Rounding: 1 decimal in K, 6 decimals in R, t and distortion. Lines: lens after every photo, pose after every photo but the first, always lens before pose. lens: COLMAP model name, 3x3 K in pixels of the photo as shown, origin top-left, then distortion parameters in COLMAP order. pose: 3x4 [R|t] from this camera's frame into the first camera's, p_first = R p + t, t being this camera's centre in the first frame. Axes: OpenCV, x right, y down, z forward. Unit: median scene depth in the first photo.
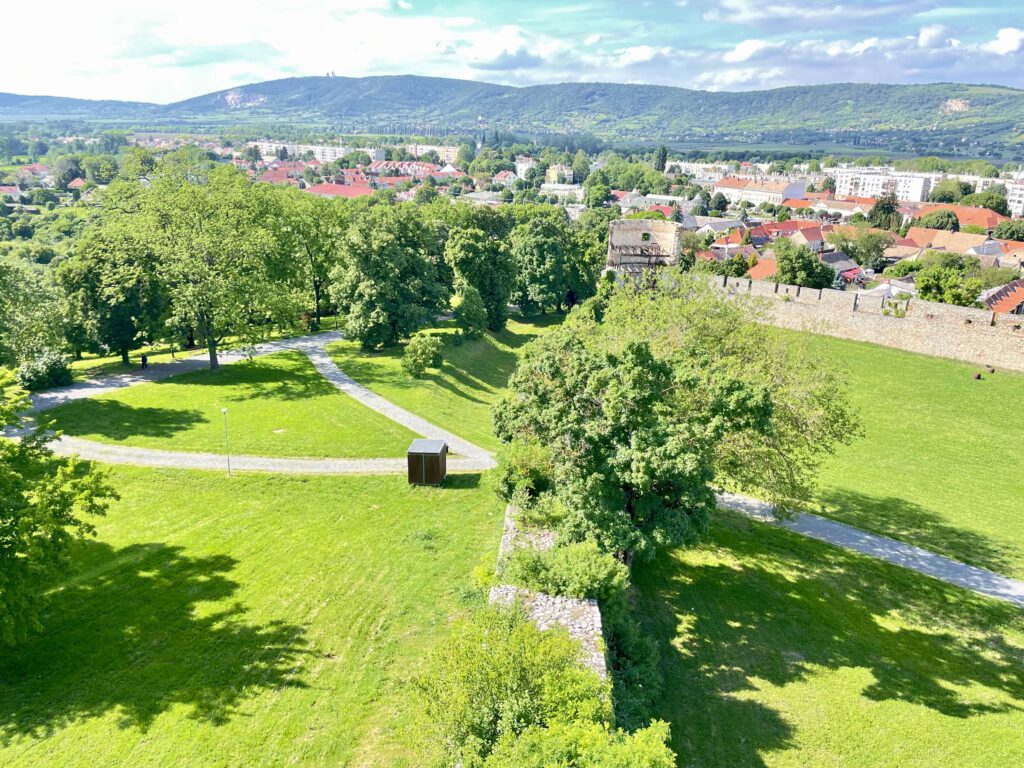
lens RADIAL K [[773.6, 0, 516.3], [0, 773.6, 383.3], [0, 0, 1]] dist [0.058252, -0.075986]
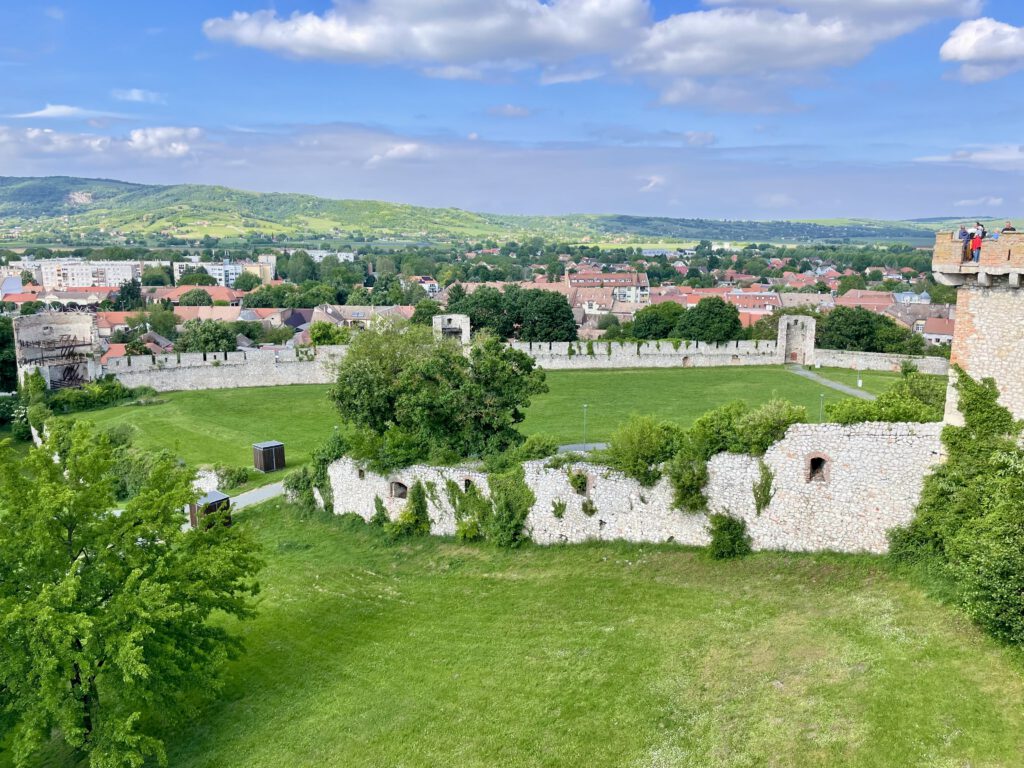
lens RADIAL K [[773.6, 0, 515.8], [0, 773.6, 384.7], [0, 0, 1]] dist [0.058252, -0.075986]
pose [[0.539503, -0.182314, 0.822009, -0.107075], [0.268735, 0.962500, 0.037097, 0.000051], [-0.797946, 0.200889, 0.568265, -0.007448]]
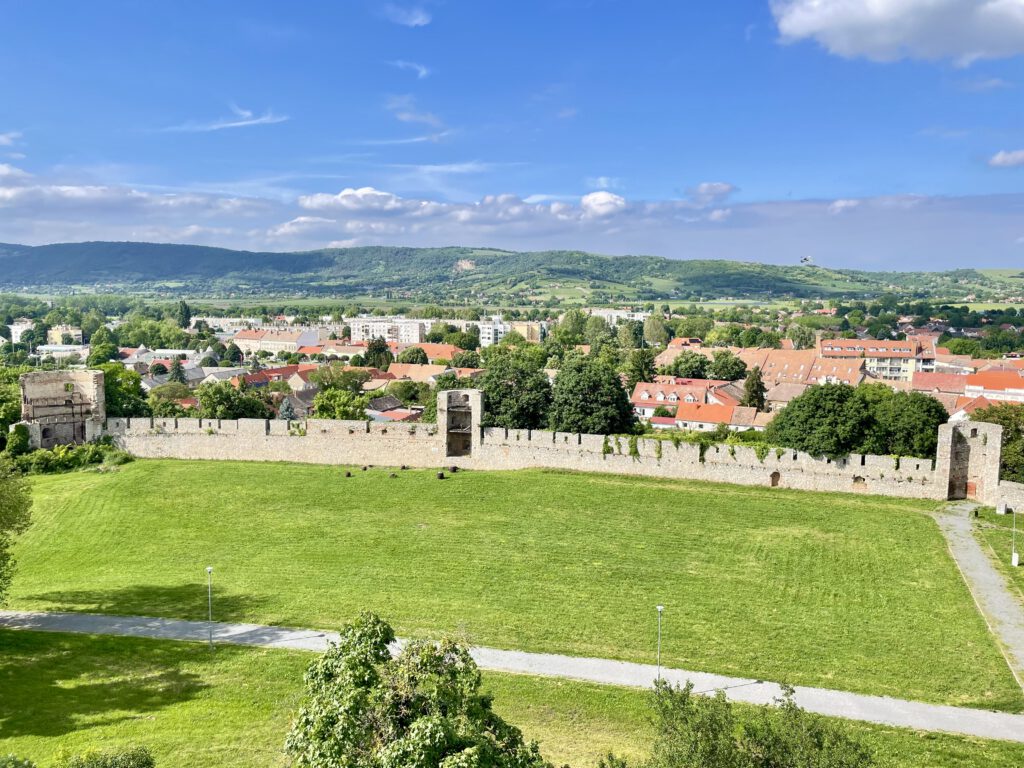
lens RADIAL K [[773.6, 0, 520.7], [0, 773.6, 380.4], [0, 0, 1]] dist [0.058252, -0.075986]
pose [[0.853990, -0.081432, 0.513877, 0.046372], [0.179392, 0.973196, -0.143905, 0.015011], [-0.488384, 0.215079, 0.845708, -0.036923]]
